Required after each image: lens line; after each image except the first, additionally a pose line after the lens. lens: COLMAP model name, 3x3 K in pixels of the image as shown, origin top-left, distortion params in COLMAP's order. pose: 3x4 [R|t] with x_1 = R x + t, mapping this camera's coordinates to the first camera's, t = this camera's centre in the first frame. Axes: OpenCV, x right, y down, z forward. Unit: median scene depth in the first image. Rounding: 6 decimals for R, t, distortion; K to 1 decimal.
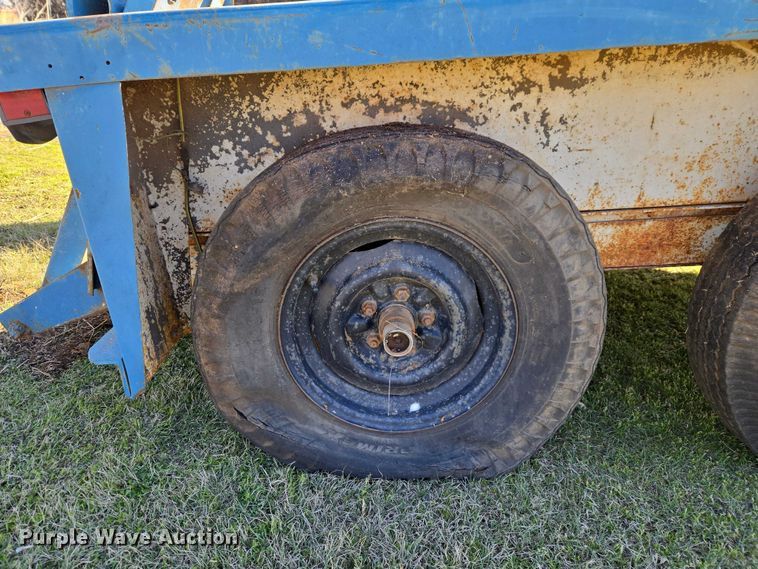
lens RADIAL K [[504.0, 0, 372.9], [0, 504.0, 285.6], [0, 0, 1]] dist [0.063699, -0.058045]
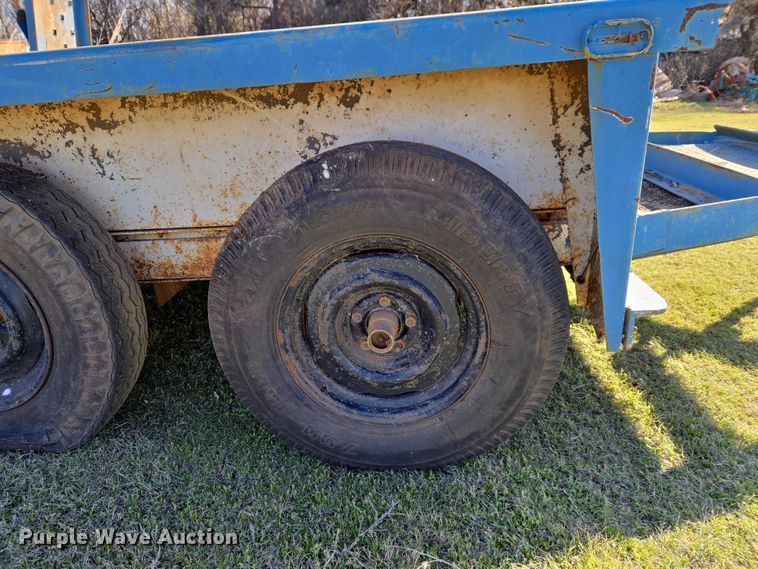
lens RADIAL K [[504.0, 0, 372.9], [0, 504.0, 285.6], [0, 0, 1]] dist [0.063699, -0.058045]
pose [[0.997003, 0.012343, -0.076376, 1.111444], [-0.014174, 0.999624, -0.023474, 0.006081], [0.076058, 0.024487, 0.996803, -0.156144]]
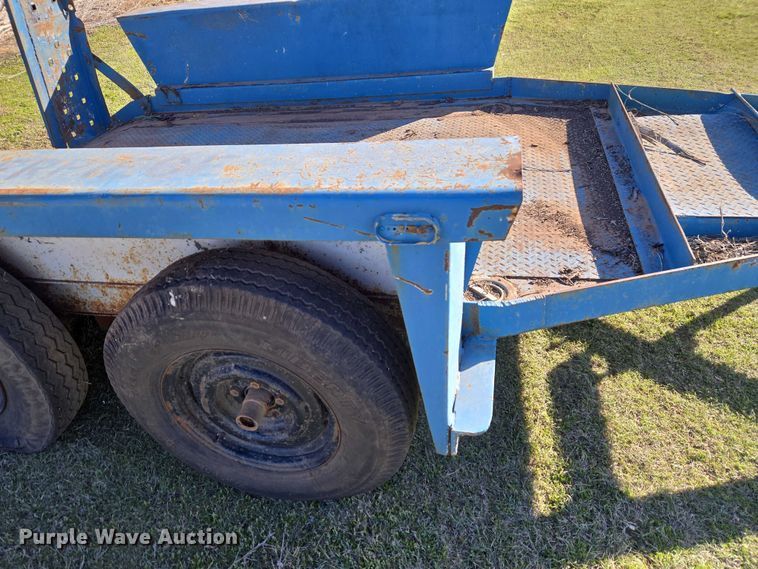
lens RADIAL K [[504.0, 0, 372.9], [0, 504.0, 285.6], [0, 0, 1]] dist [0.063699, -0.058045]
pose [[0.979102, 0.084228, -0.185108, 1.545606], [-0.036319, 0.967989, 0.248350, -0.539352], [0.200100, -0.236437, 0.950819, -0.117395]]
